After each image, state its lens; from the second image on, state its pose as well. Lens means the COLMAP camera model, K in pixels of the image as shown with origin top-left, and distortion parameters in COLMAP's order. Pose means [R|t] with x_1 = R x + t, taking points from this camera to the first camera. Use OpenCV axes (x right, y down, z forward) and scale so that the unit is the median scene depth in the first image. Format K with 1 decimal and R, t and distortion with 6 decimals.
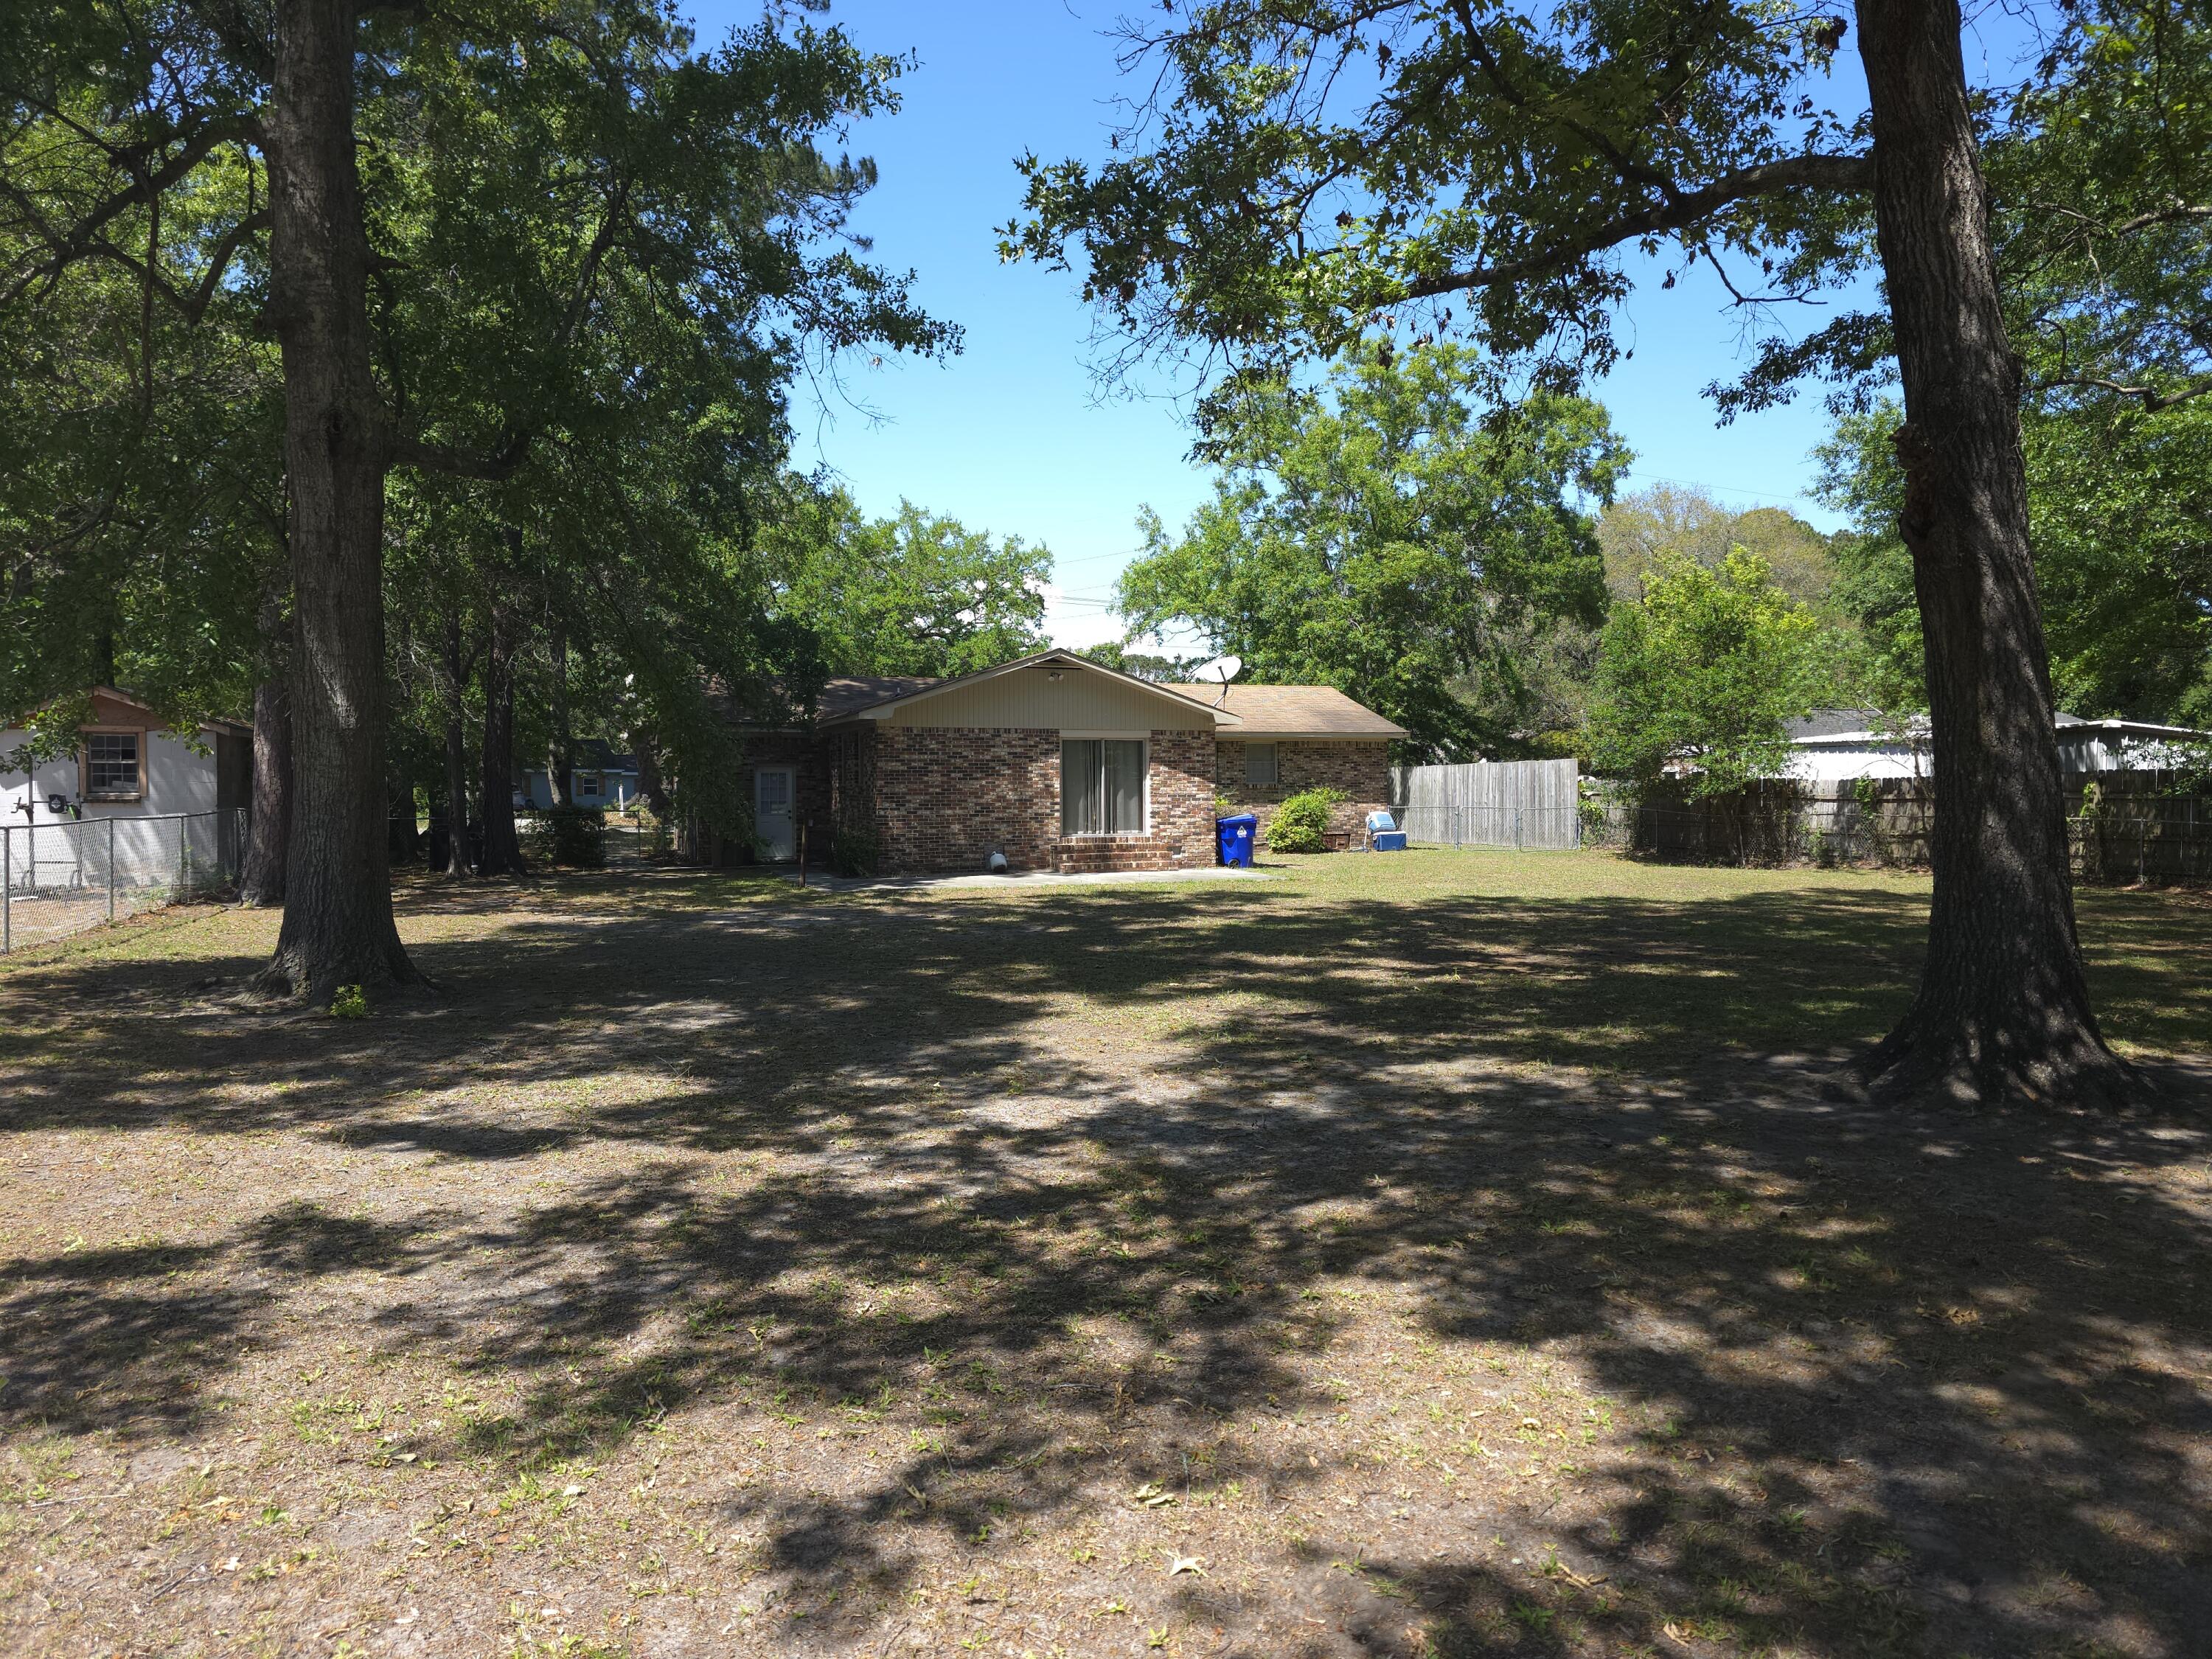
lens RADIAL K [[1485.2, 0, 1103.1], [0, 1485.2, 826.6], [0, 0, 1]] dist [-0.001522, -0.000358]
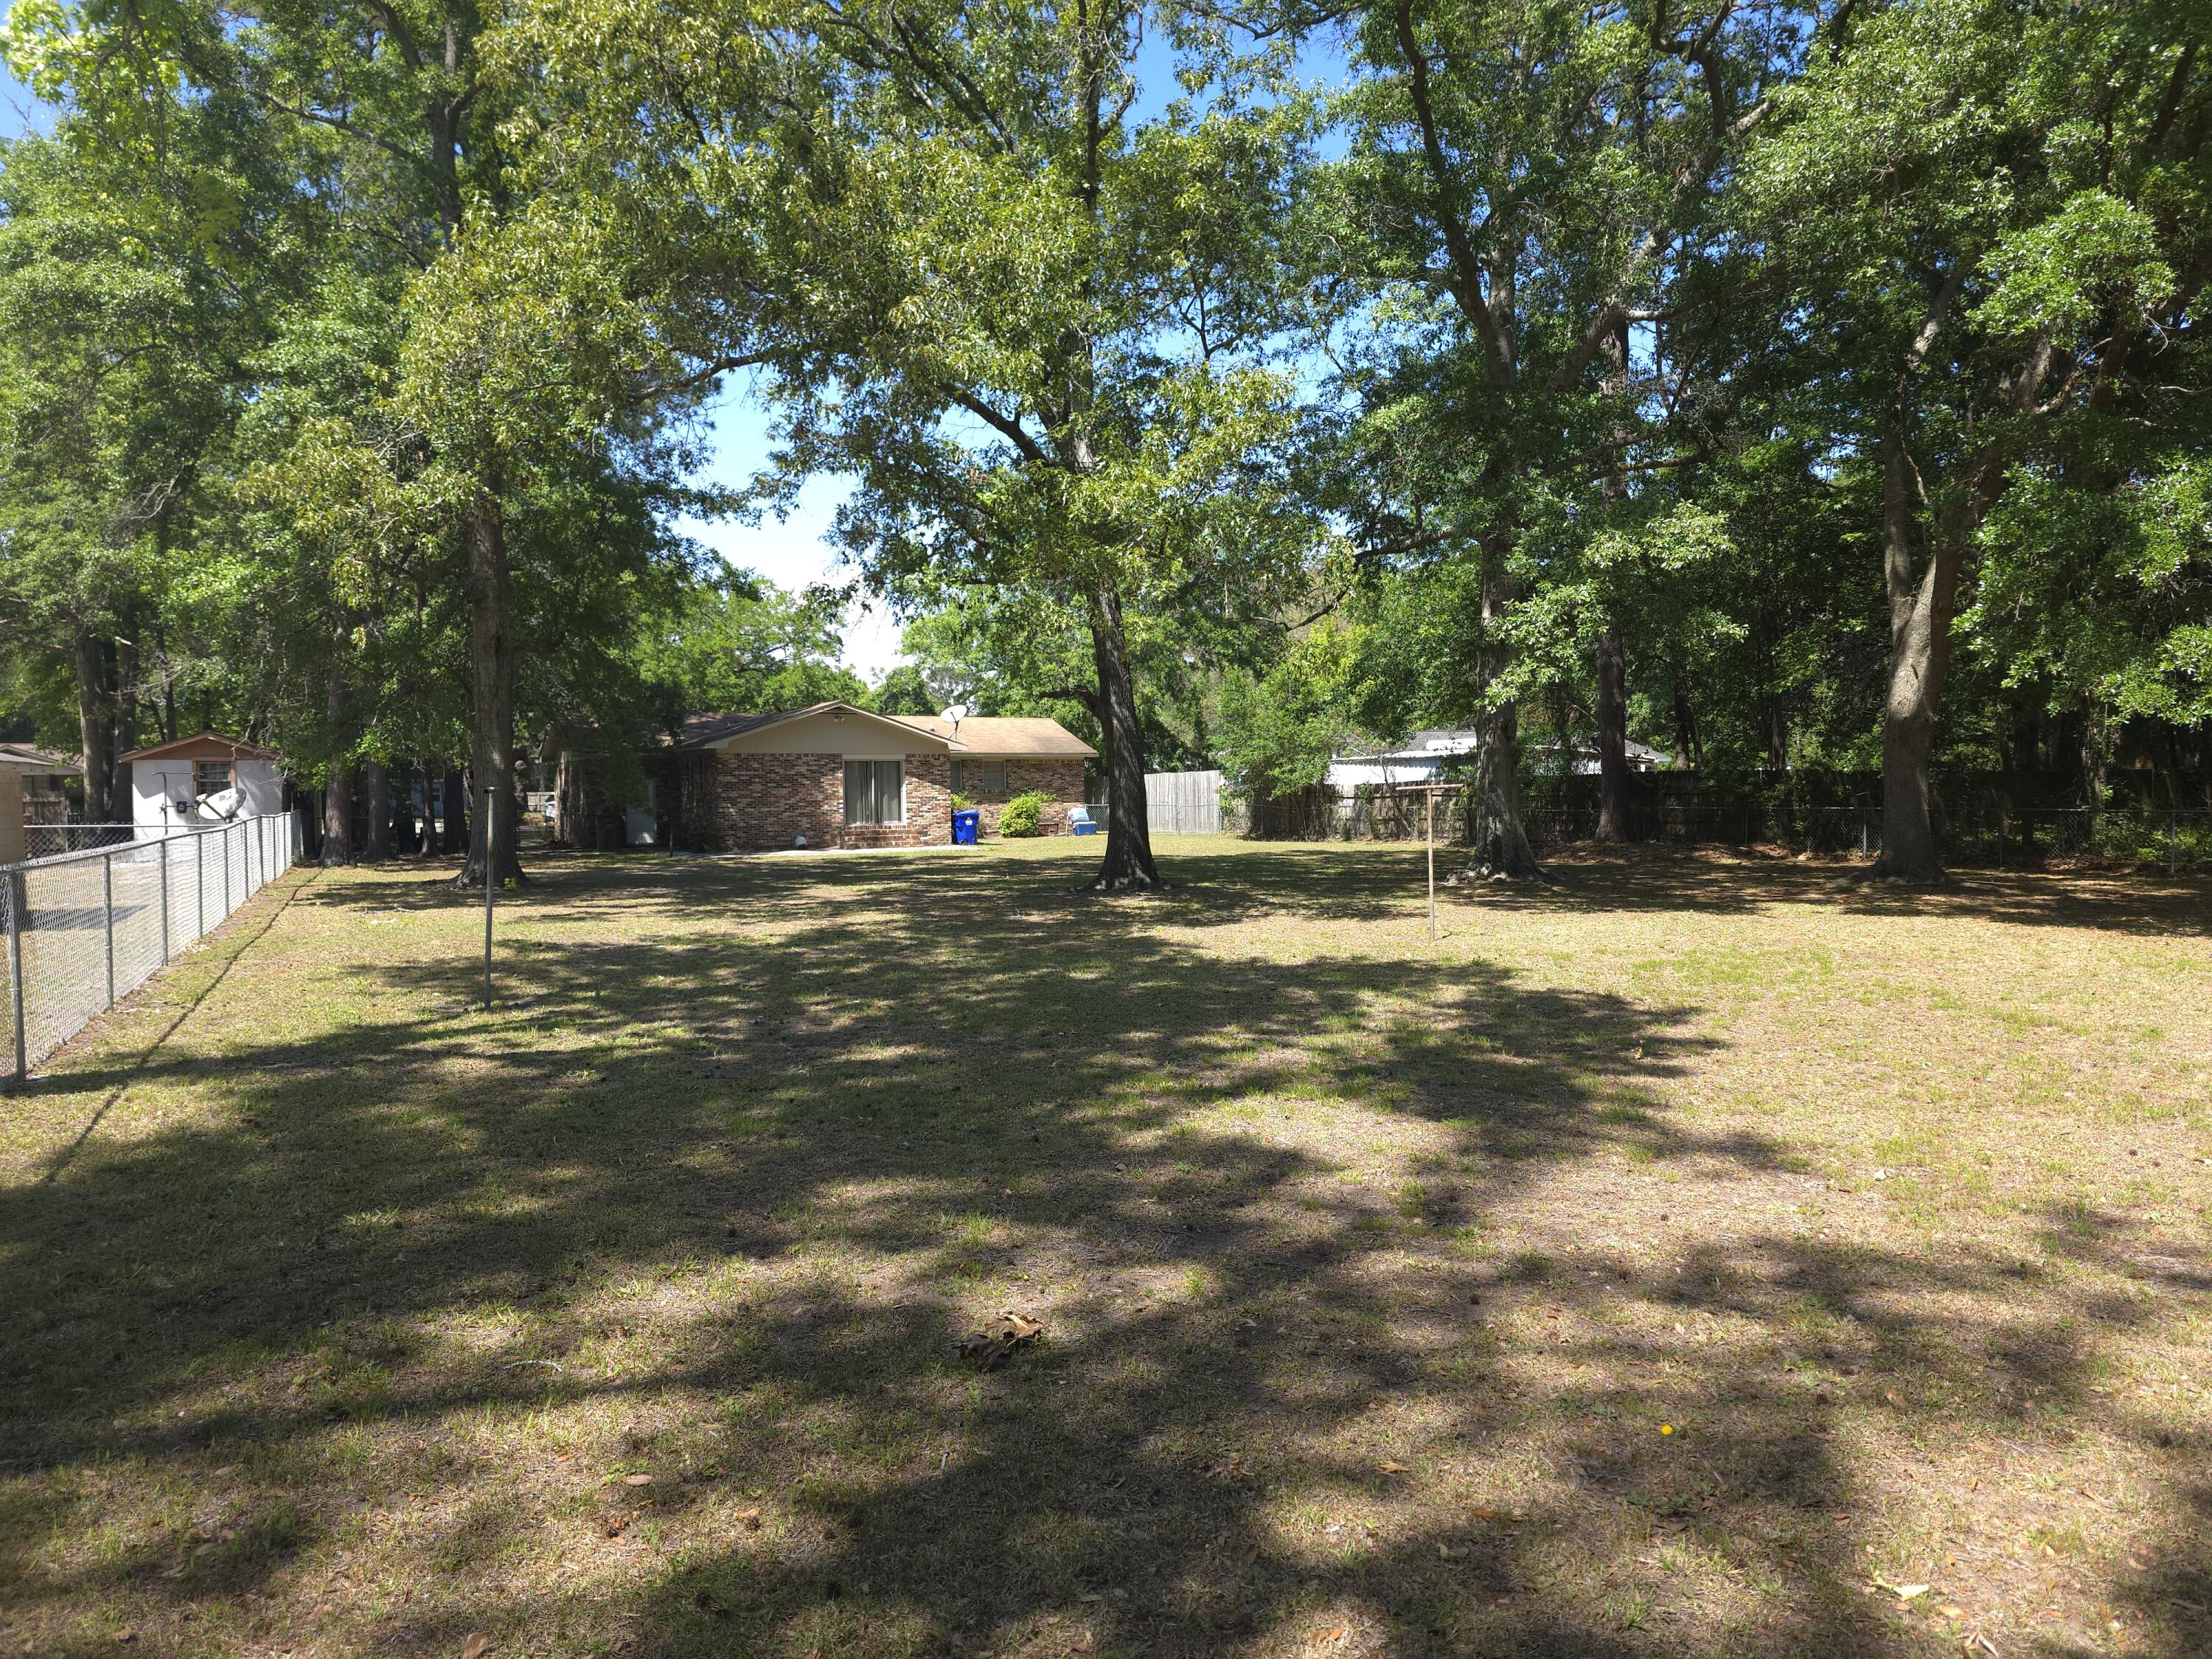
lens RADIAL K [[1492.2, 0, 1112.4], [0, 1492.2, 834.1], [0, 0, 1]] dist [0.040308, -0.000754]
pose [[0.991855, -0.009932, 0.126983, 0.045069], [0.009582, 0.999948, 0.003363, 0.012305], [-0.127010, -0.002119, 0.991899, -0.499944]]
